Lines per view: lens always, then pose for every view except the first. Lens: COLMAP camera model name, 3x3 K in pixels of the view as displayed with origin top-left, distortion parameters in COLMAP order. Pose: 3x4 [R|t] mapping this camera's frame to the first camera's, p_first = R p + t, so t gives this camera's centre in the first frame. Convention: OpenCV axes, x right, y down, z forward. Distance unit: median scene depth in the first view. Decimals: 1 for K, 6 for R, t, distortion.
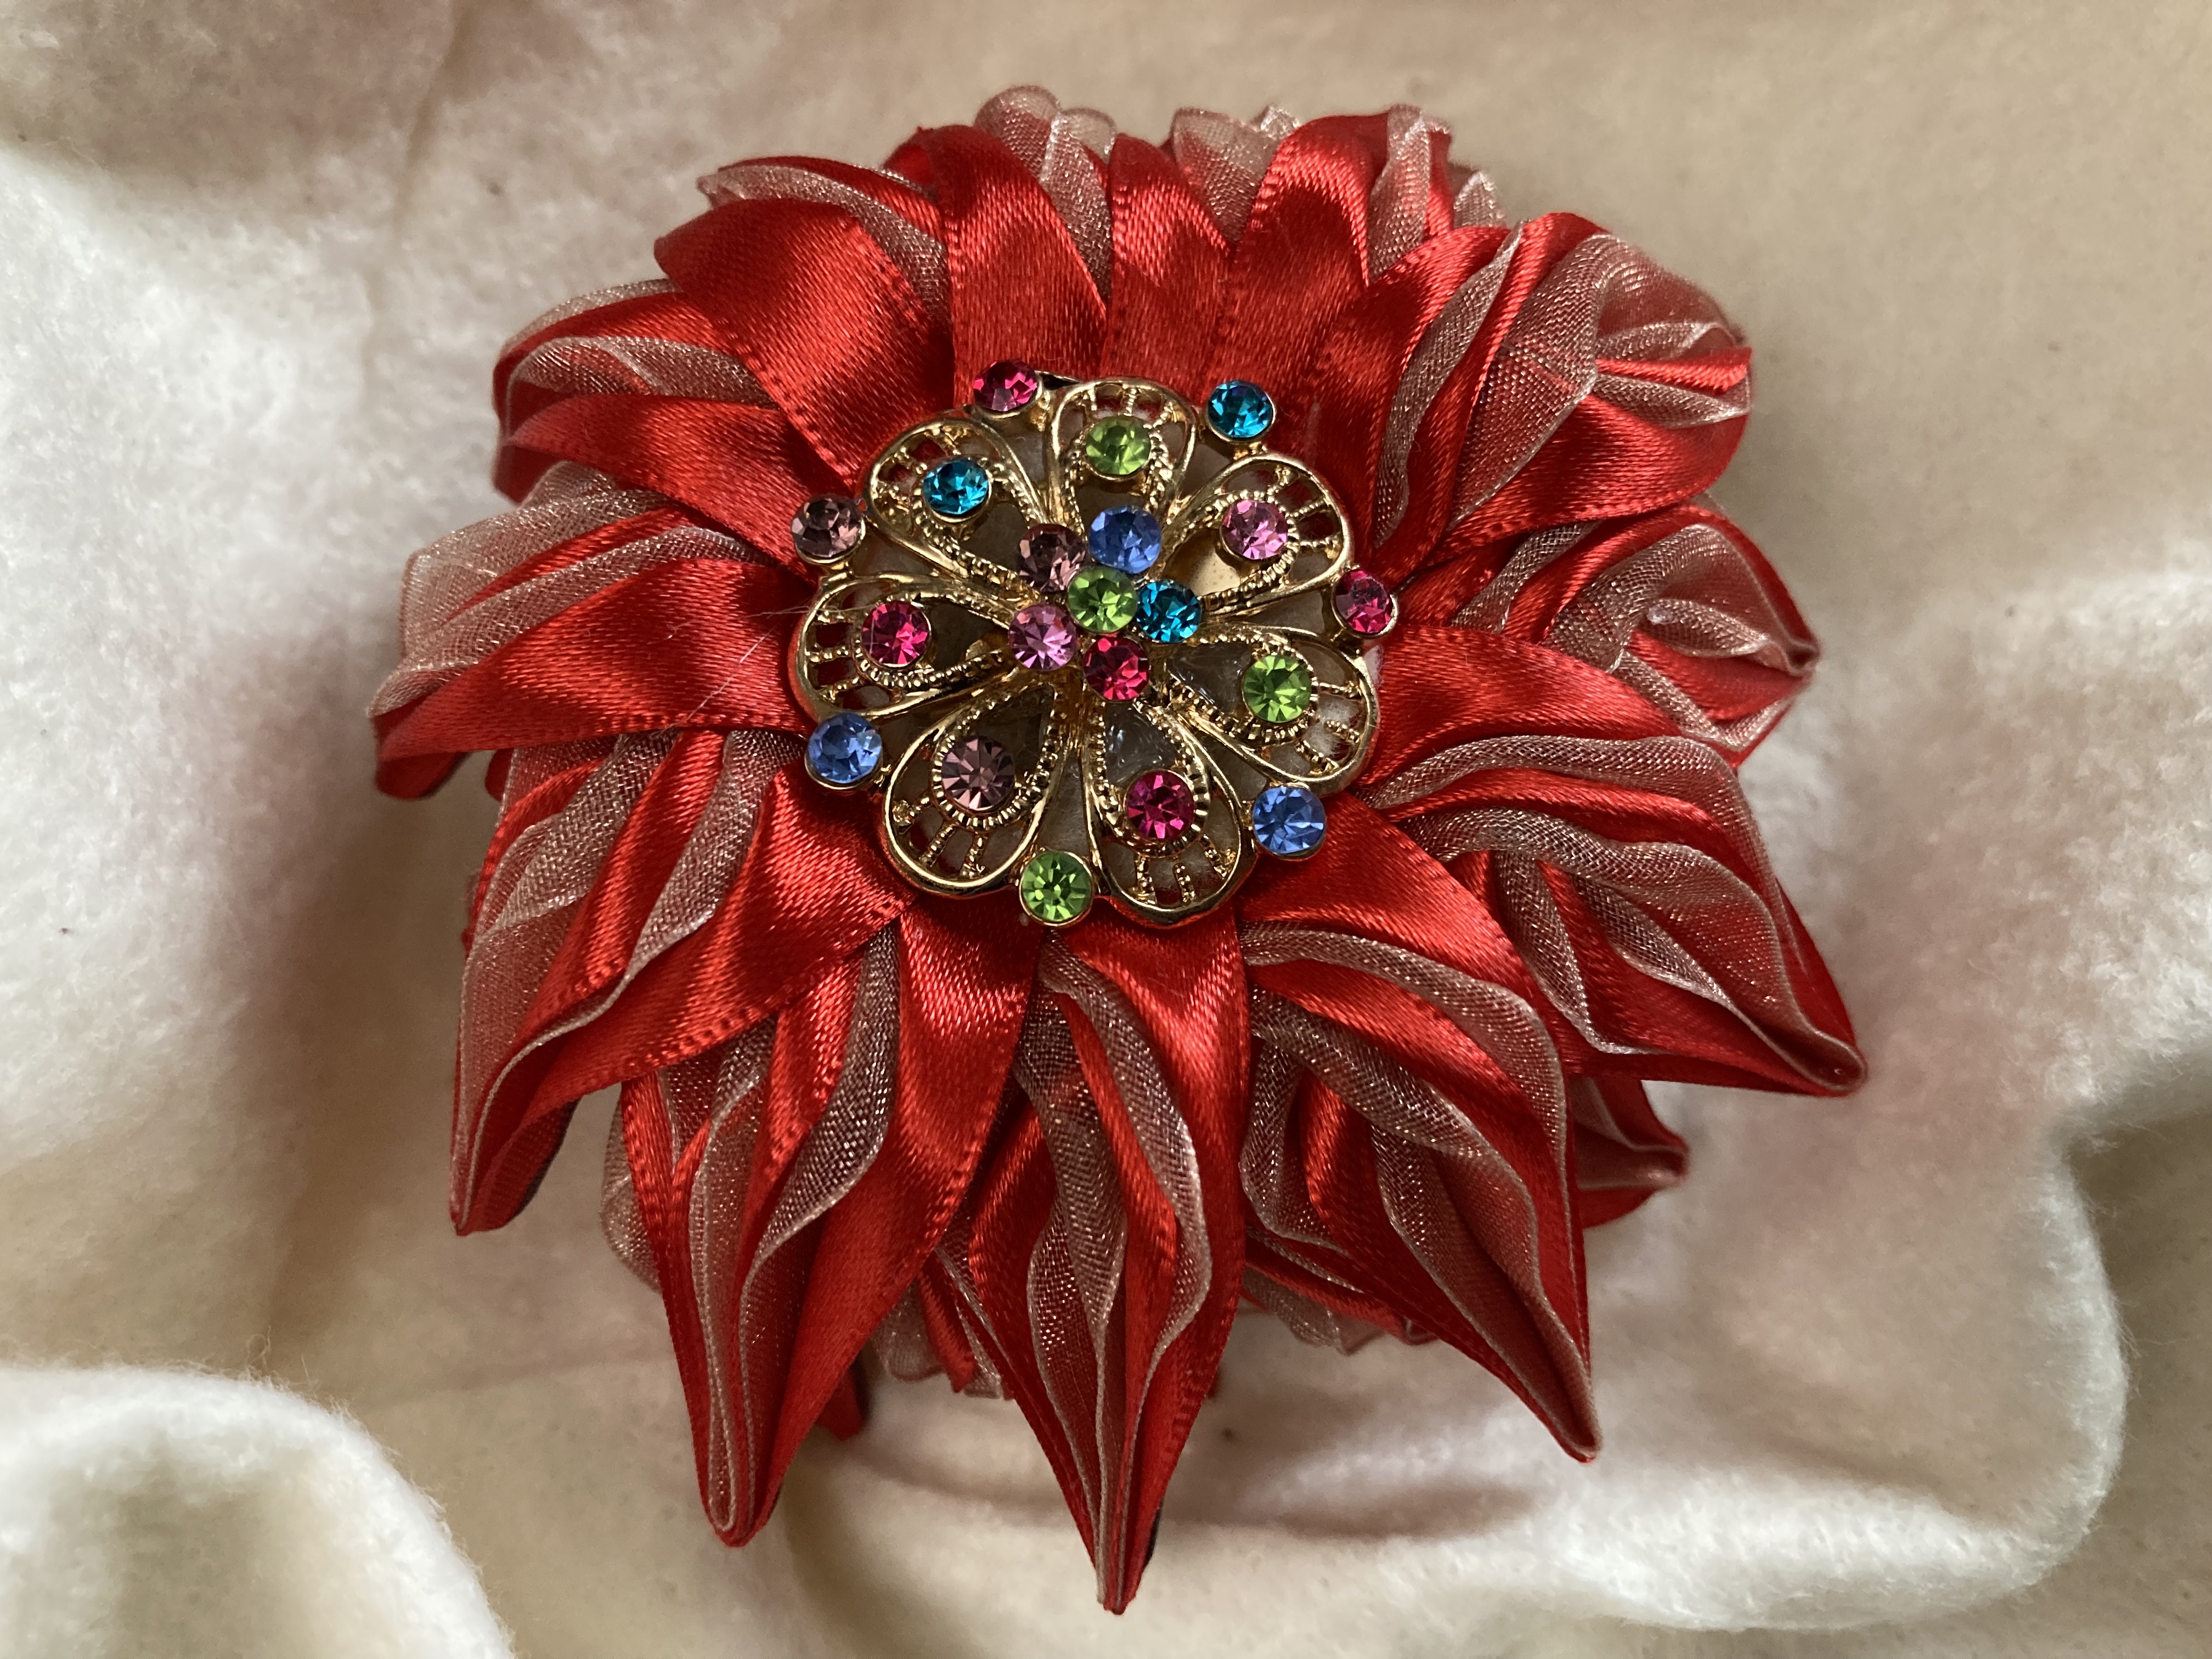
lens RADIAL K [[1800.3, 0, 1093.5], [0, 1800.3, 848.9], [0, 0, 1]] dist [-0.008072, -0.005399]
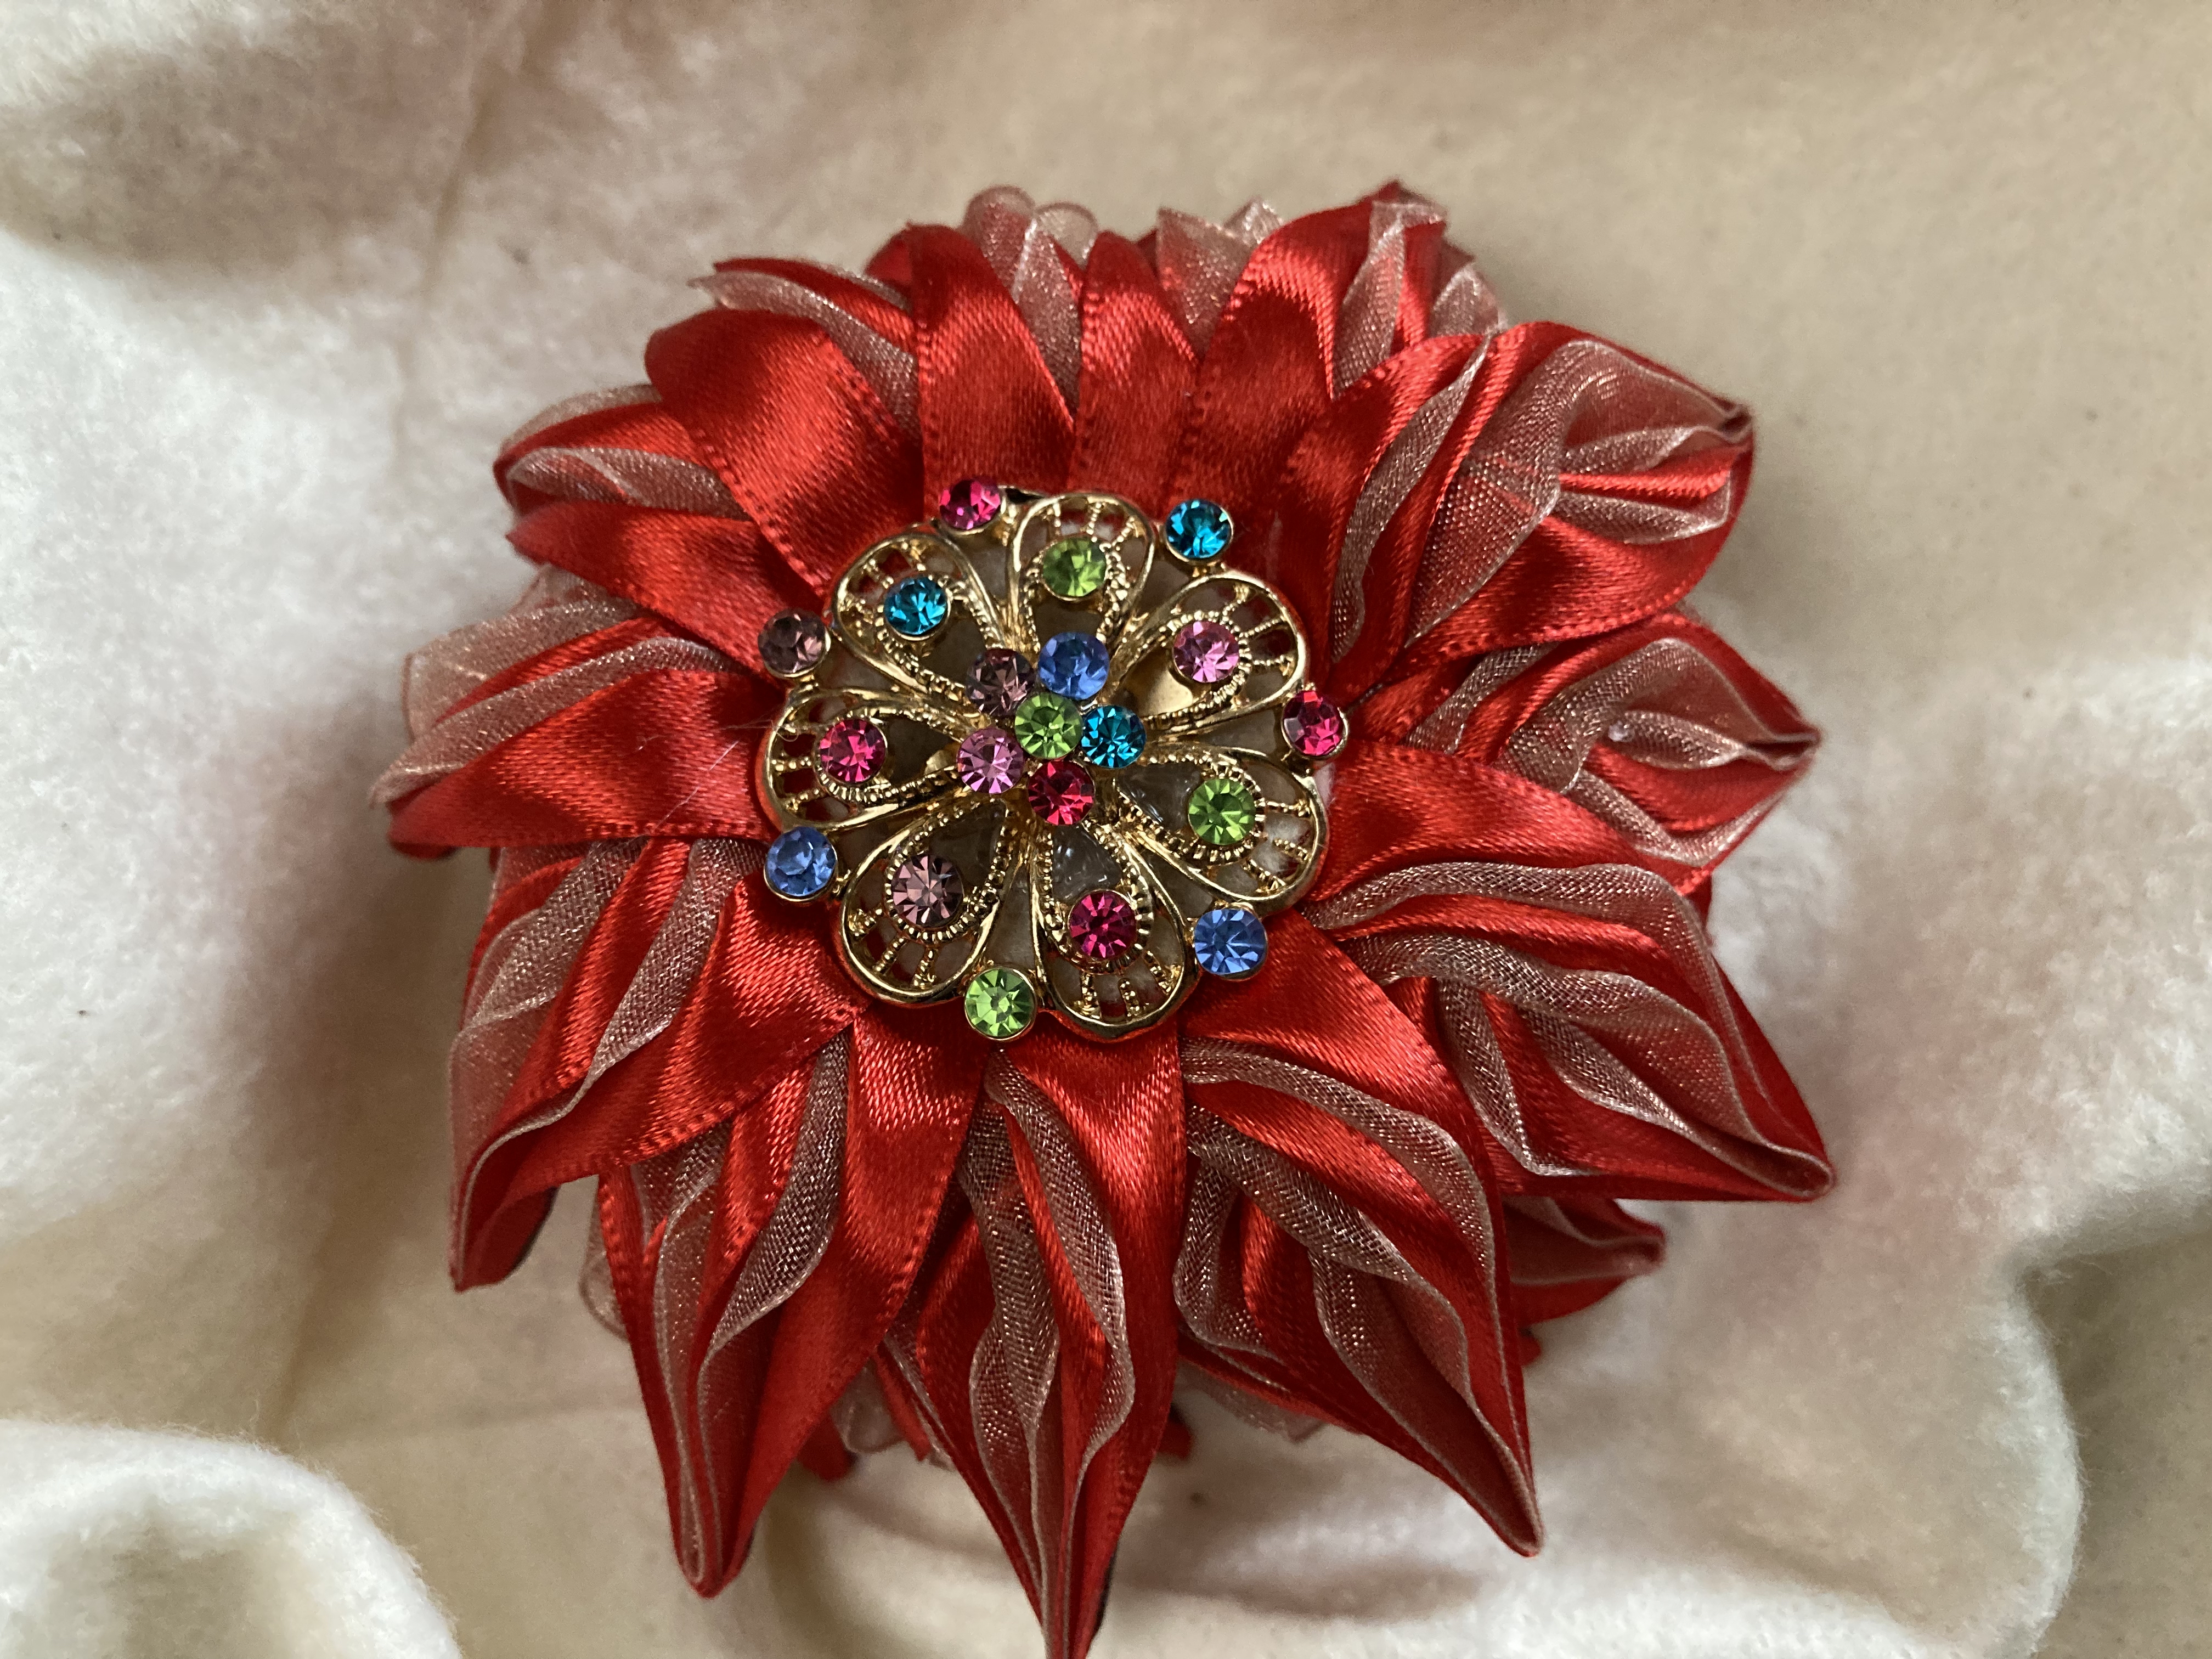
lens RADIAL K [[1792.7, 0, 1101.8], [0, 1792.7, 832.9], [0, 0, 1]] dist [-0.004331, -0.011573]
pose [[0.997403, 0.021120, -0.068859, 0.100311], [-0.018636, 0.999159, 0.036515, -0.108716], [0.069572, -0.035137, 0.996958, -0.014531]]
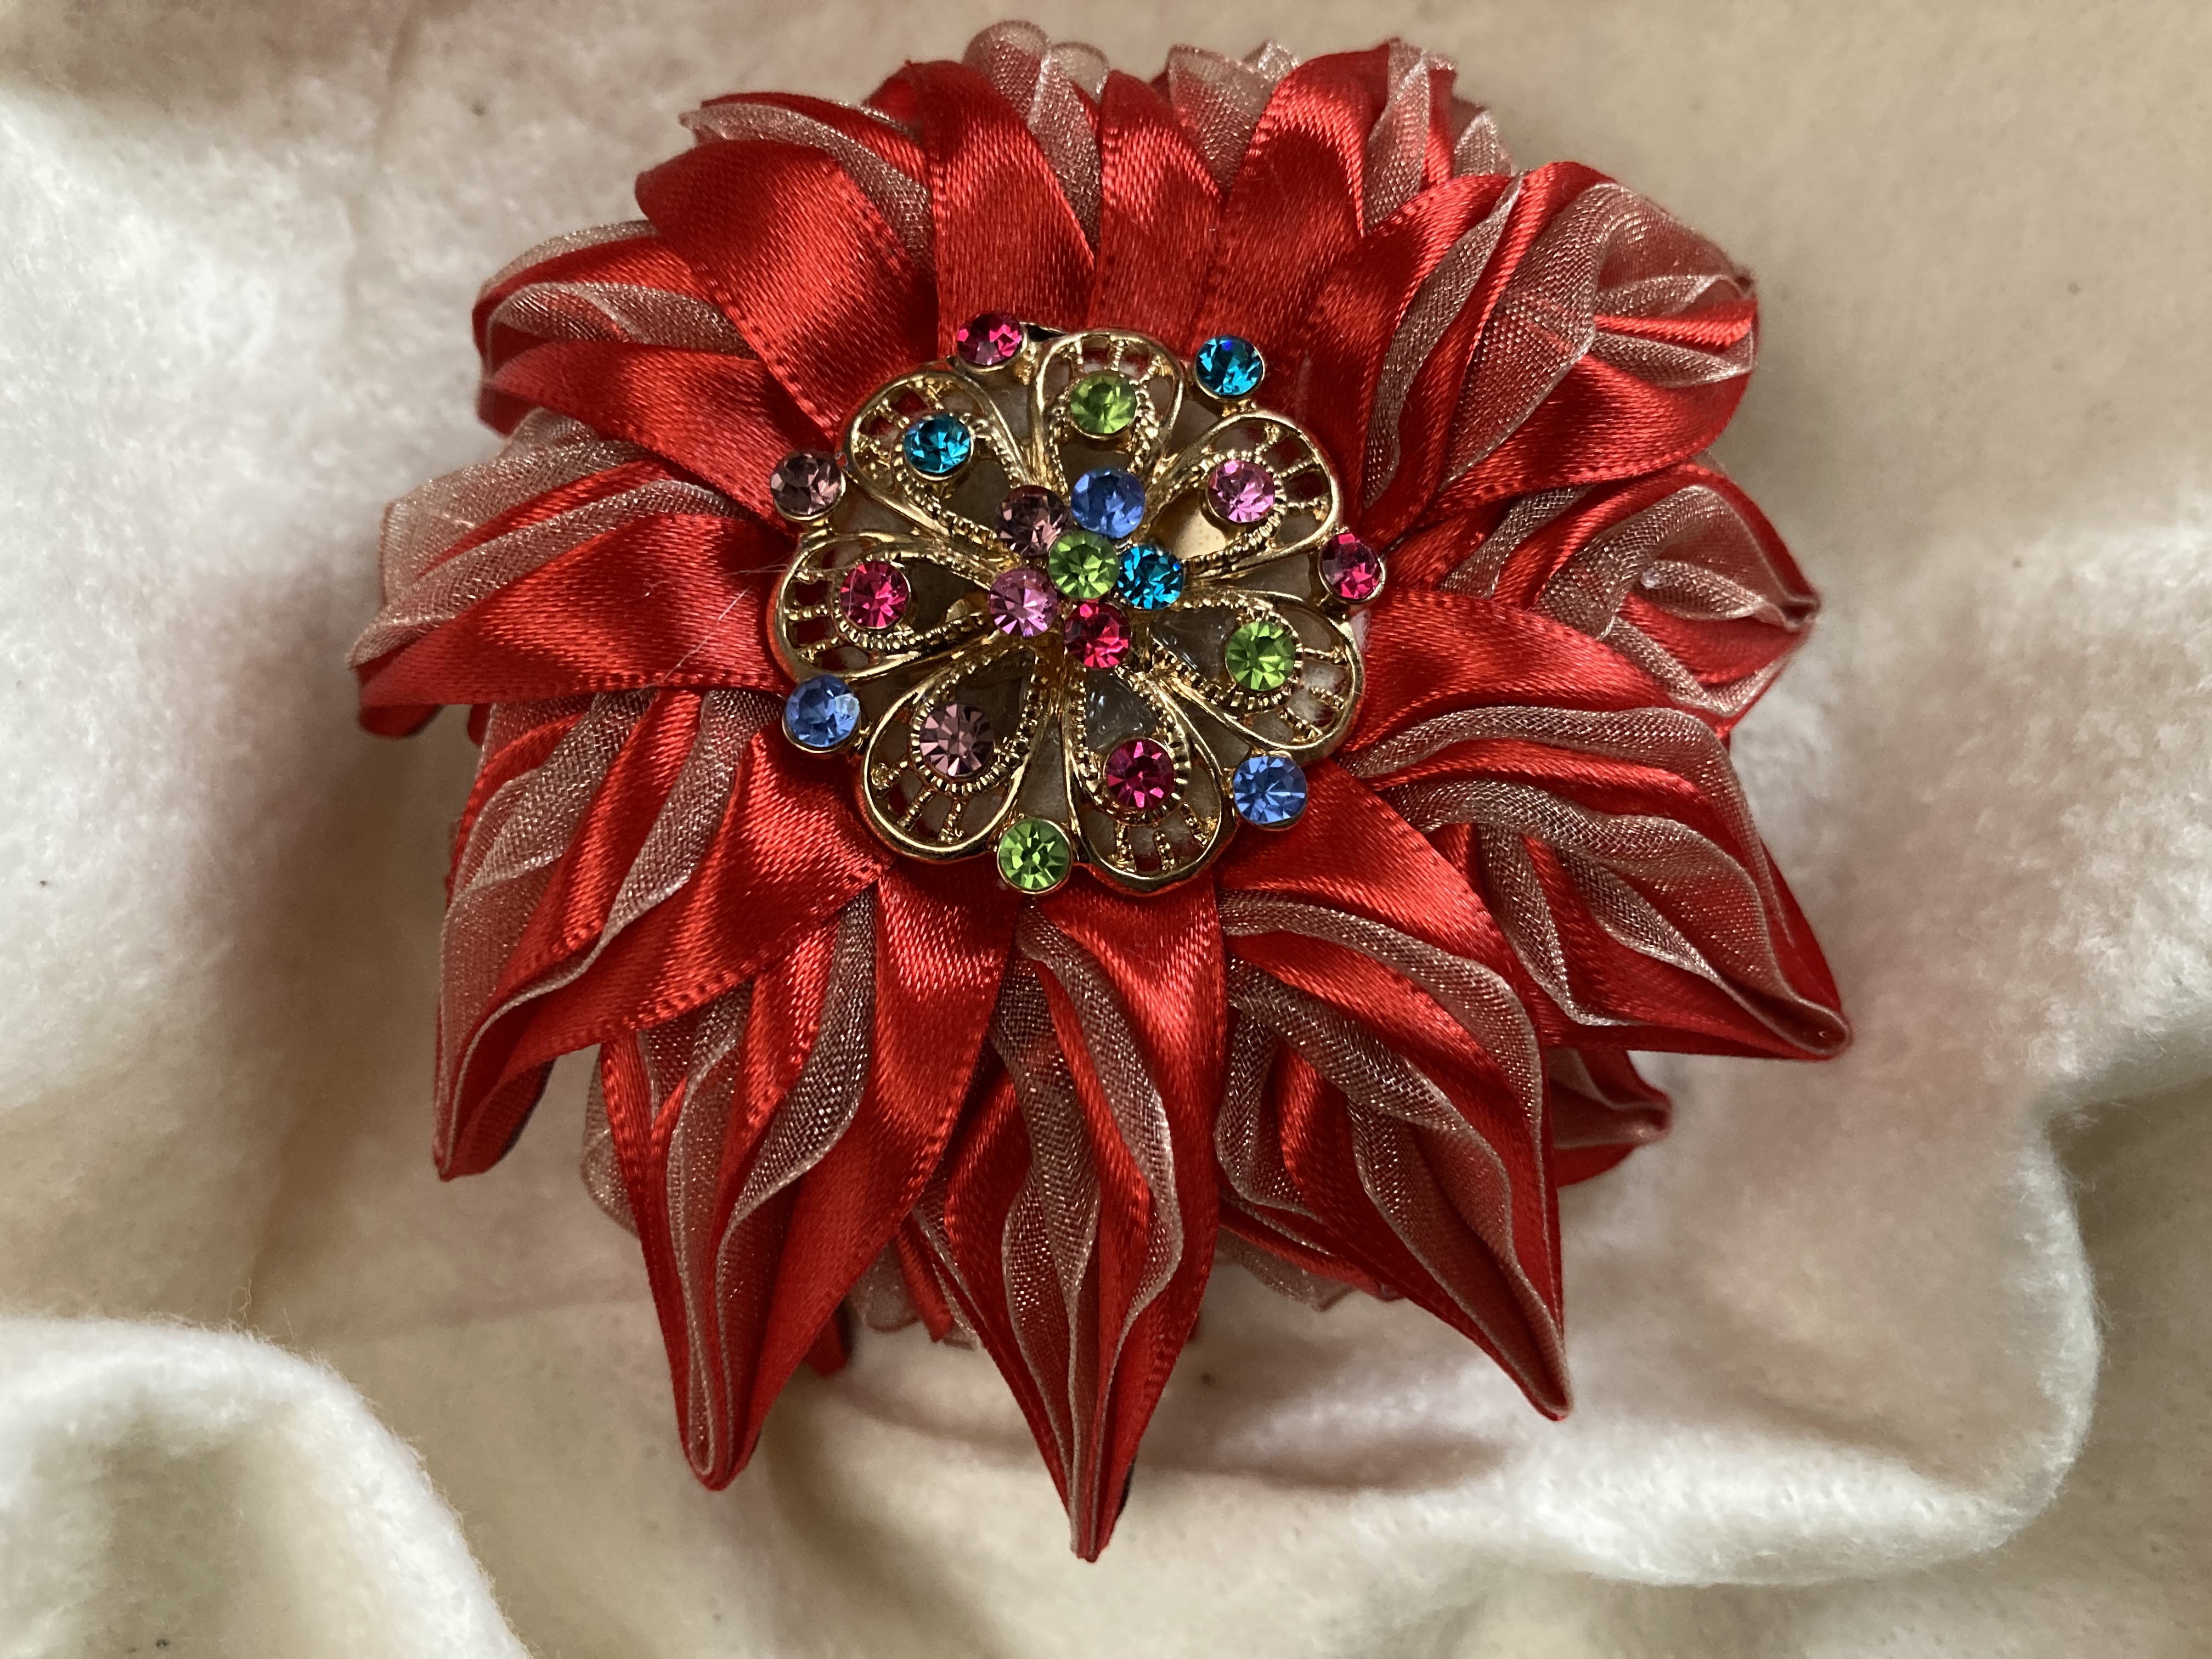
lens RADIAL K [[1797.0, 0, 1092.2], [0, 1797.0, 821.3], [0, 0, 1]] dist [-0.011017, 0.002073]
pose [[0.999883, 0.012768, -0.008368, 0.018421], [-0.012318, 0.998580, 0.051825, -0.046433], [0.009018, -0.051716, 0.998621, 0.010418]]
